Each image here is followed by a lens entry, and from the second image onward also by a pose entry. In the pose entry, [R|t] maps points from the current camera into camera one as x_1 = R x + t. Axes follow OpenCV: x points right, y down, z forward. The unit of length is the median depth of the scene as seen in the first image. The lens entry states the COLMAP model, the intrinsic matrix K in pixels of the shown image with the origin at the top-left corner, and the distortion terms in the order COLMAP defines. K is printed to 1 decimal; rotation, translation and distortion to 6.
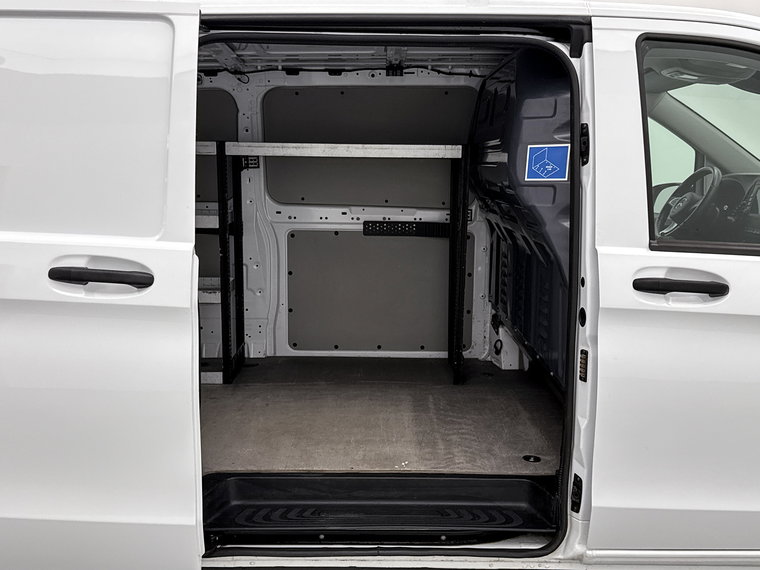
lens RADIAL K [[822.2, 0, 378.1], [0, 822.2, 280.2], [0, 0, 1]] dist [0.224287, 0.000000]
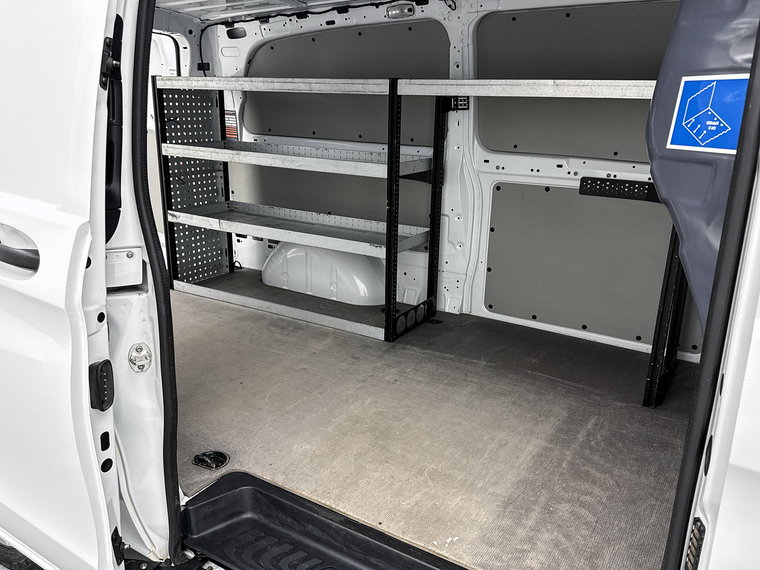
lens RADIAL K [[621.5, 0, 378.2], [0, 621.5, 283.7], [0, 0, 1]] dist [0.084680, -0.063546]
pose [[0.849025, 0.160763, -0.503301, 0.149573], [-0.087451, 0.982205, 0.166212, -0.055922], [0.521065, -0.097104, 0.847975, 0.366025]]
